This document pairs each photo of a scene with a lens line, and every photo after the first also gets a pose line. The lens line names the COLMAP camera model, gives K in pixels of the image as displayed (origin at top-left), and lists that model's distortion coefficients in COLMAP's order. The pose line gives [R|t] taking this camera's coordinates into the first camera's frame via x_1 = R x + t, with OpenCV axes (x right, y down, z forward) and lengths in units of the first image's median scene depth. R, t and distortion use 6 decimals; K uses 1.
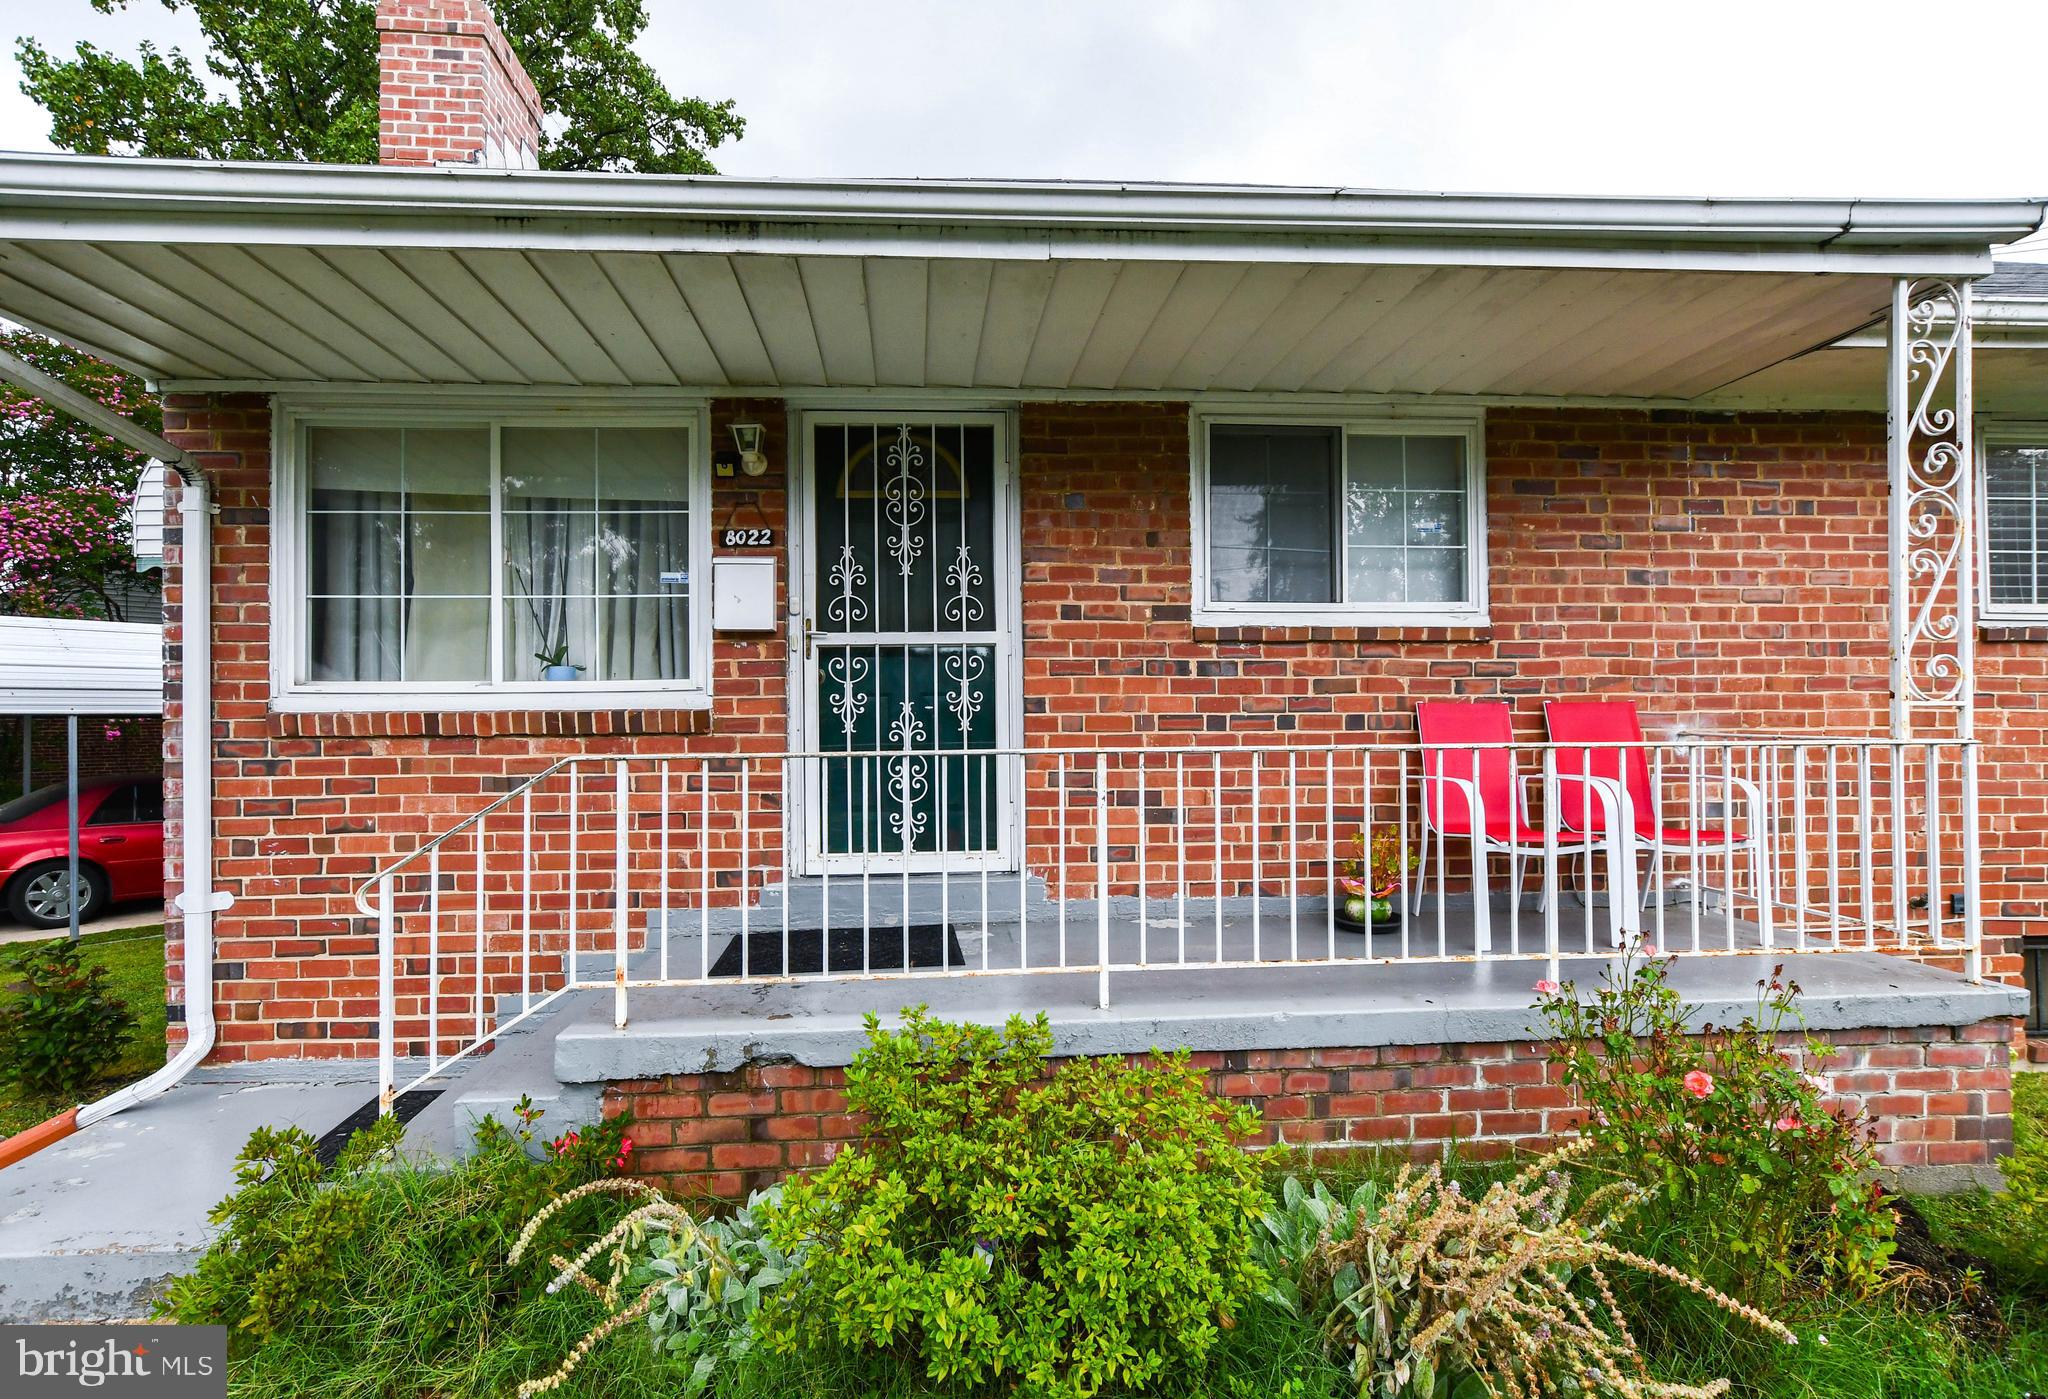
lens RADIAL K [[970.6, 0, 996.5], [0, 970.6, 729.2], [0, 0, 1]] dist [0.000196, 0.000136]
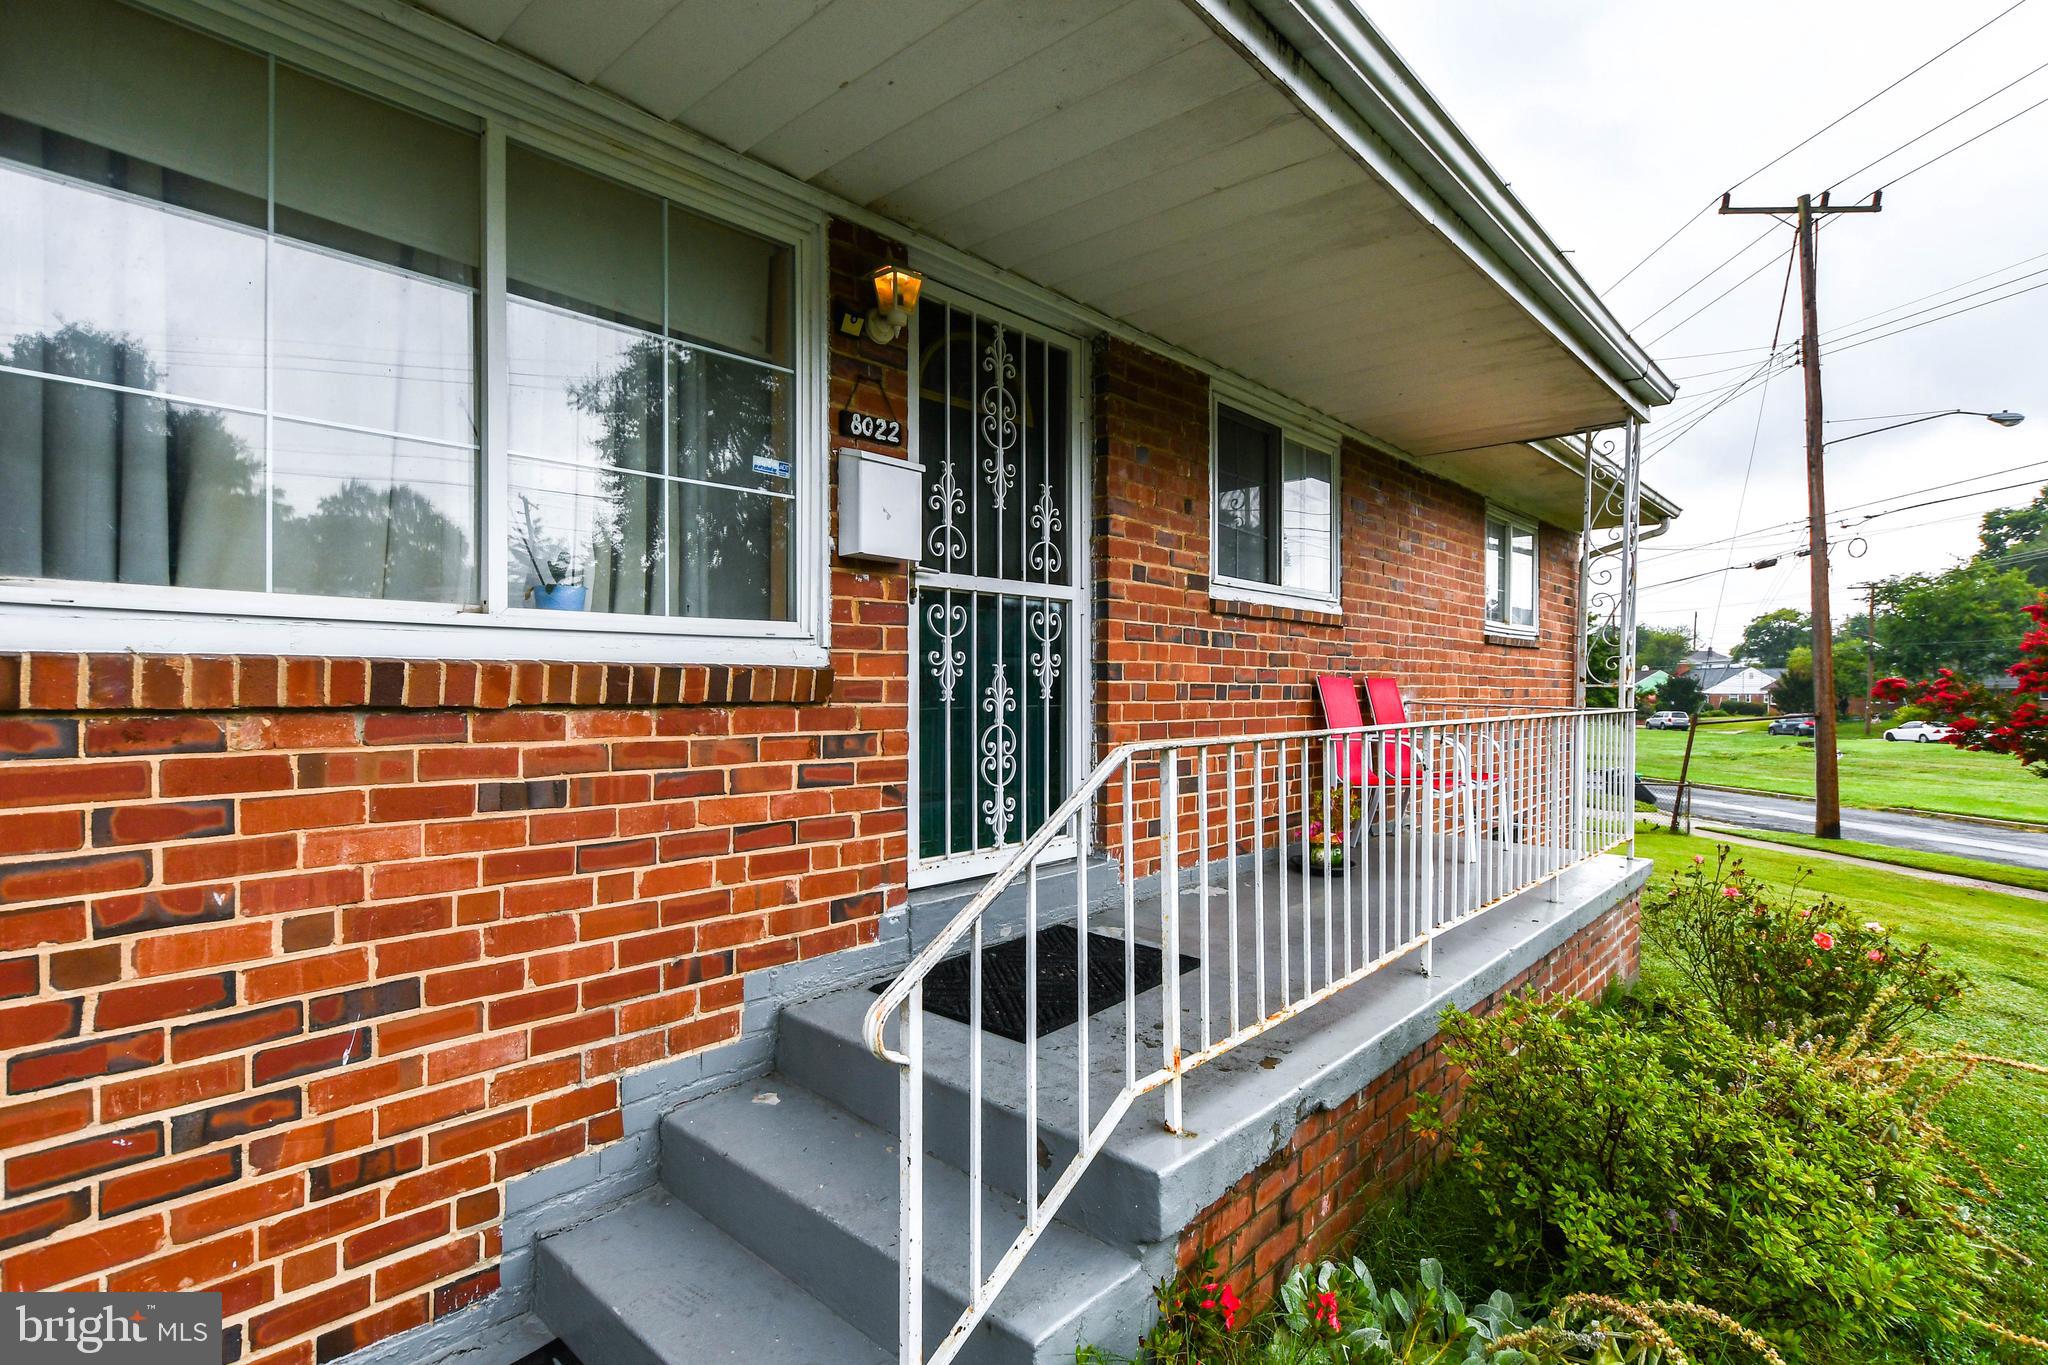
lens RADIAL K [[968.6, 0, 1023.8], [0, 968.6, 699.2], [0, 0, 1]] dist [-0.000411, -0.000196]
pose [[0.735670, 0.002903, 0.677334, -0.650473], [-0.010106, 0.999927, 0.006691, -0.004068], [-0.677265, -0.011768, 0.735645, 0.394870]]
